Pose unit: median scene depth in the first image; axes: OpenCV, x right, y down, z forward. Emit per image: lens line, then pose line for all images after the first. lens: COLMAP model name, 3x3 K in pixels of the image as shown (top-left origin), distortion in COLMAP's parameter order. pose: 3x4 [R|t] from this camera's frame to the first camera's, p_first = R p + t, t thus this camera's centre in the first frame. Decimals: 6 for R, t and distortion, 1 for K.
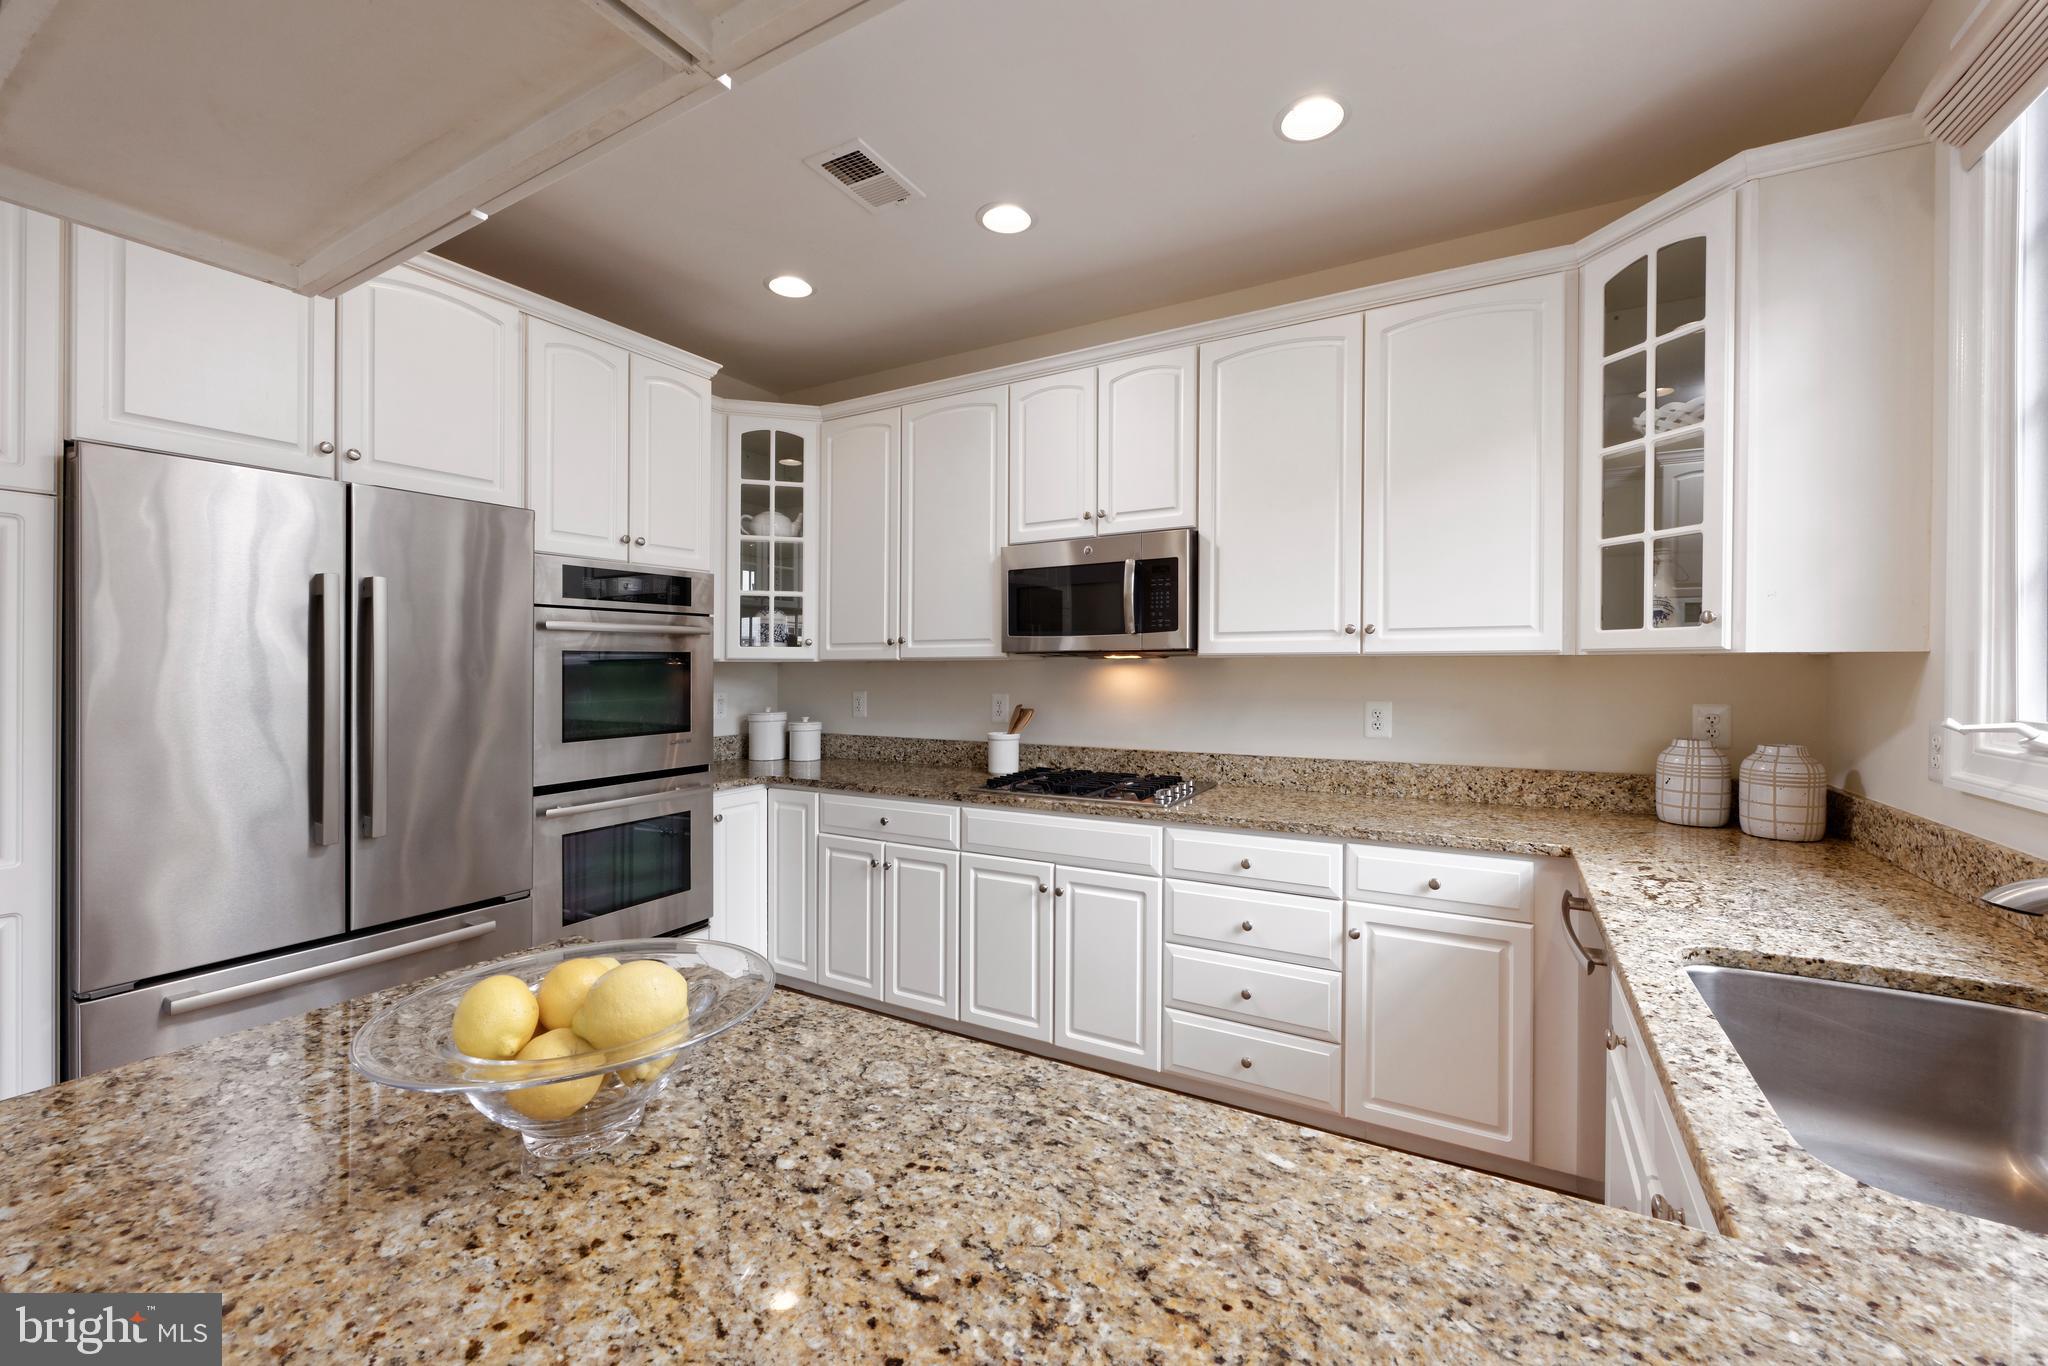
lens RADIAL K [[811.4, 0, 1028.9], [0, 811.4, 663.1], [0, 0, 1]] dist [-0.000735, -0.000204]
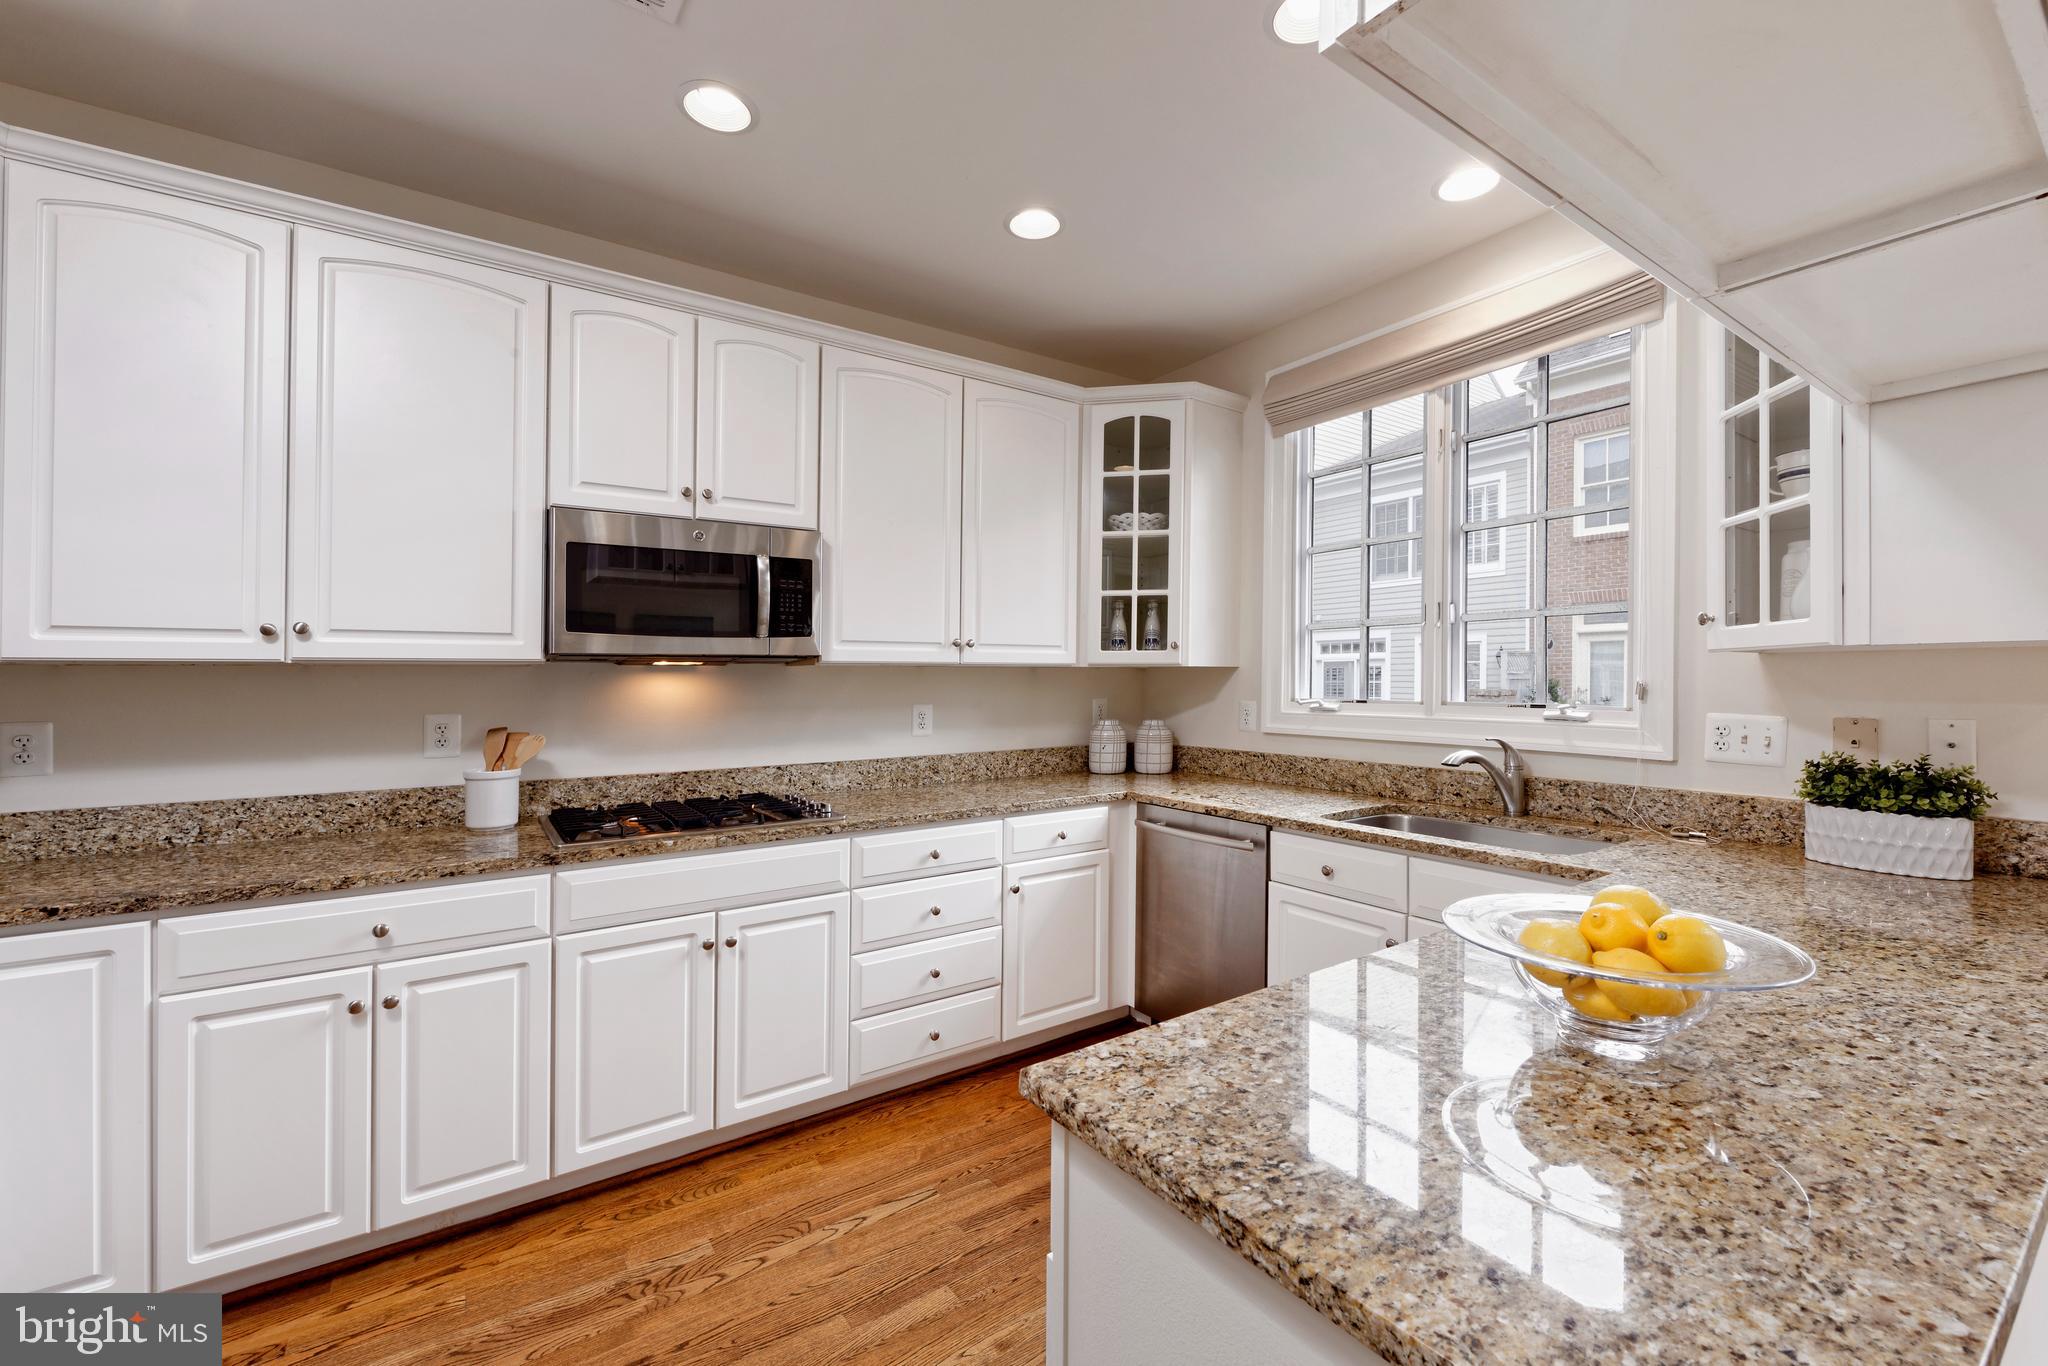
lens RADIAL K [[832.6, 0, 995.9], [0, 832.6, 688.9], [0, 0, 1]] dist [-0.002005, -0.000222]
pose [[0.445917, -0.010029, 0.895018, -0.591911], [-0.000632, 0.999933, 0.011519, 0.010032], [-0.895074, -0.005702, 0.445881, 0.363488]]
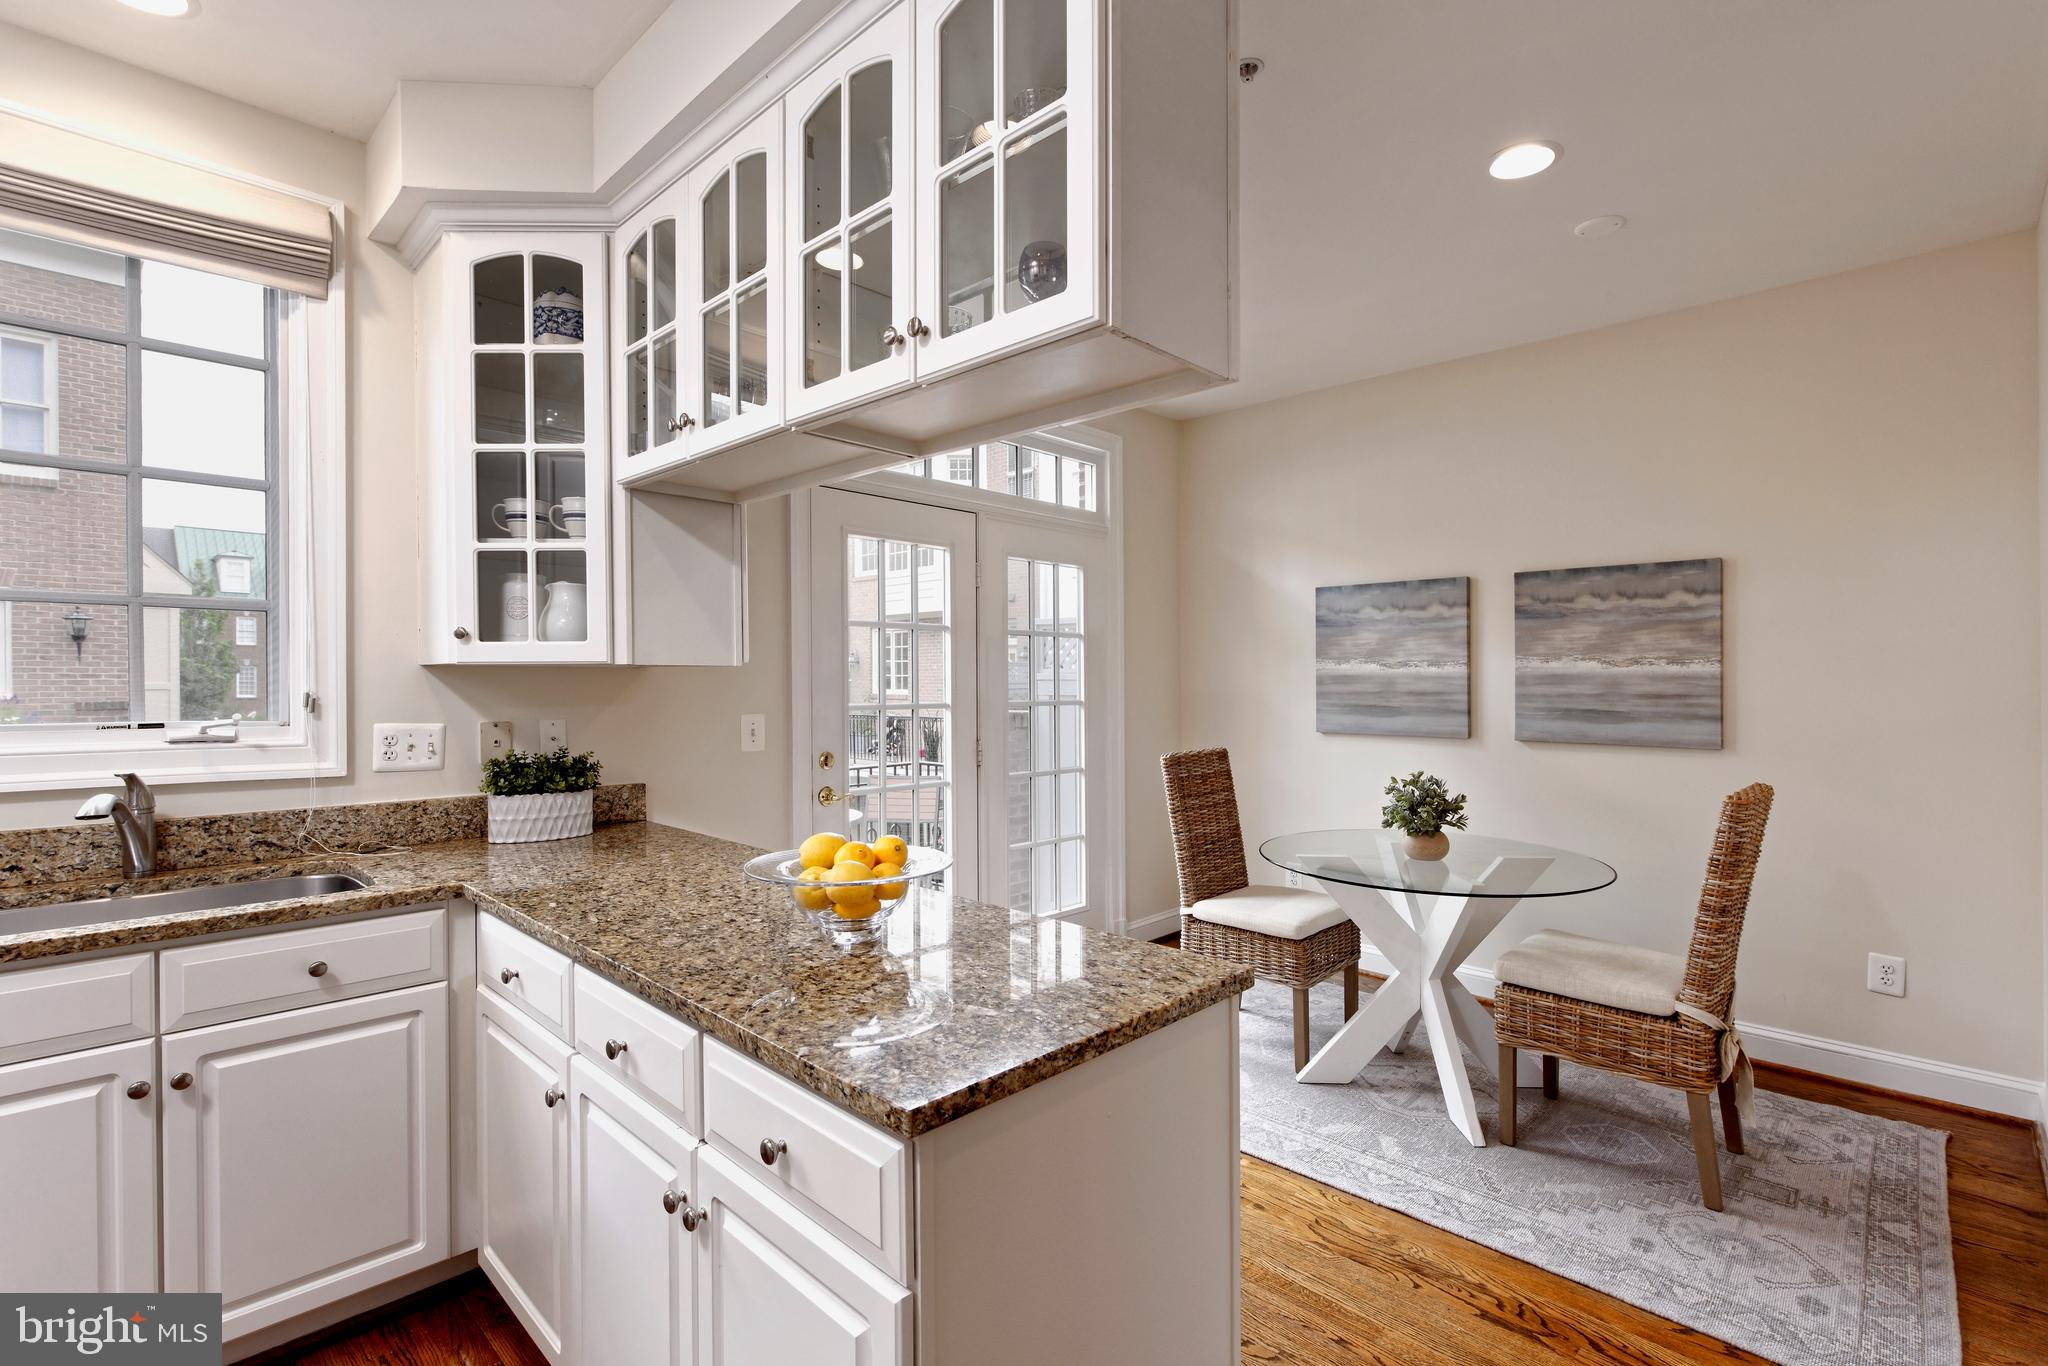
lens RADIAL K [[945.0, 0, 1096.1], [0, 945.0, 703.7], [0, 0, 1]] dist [-0.000803, 0.000144]
pose [[-0.981487, -0.003546, 0.191496, -0.422929], [-0.000298, 0.999856, 0.016986, 0.007858], [-0.191529, 0.016615, -0.981346, 0.841732]]
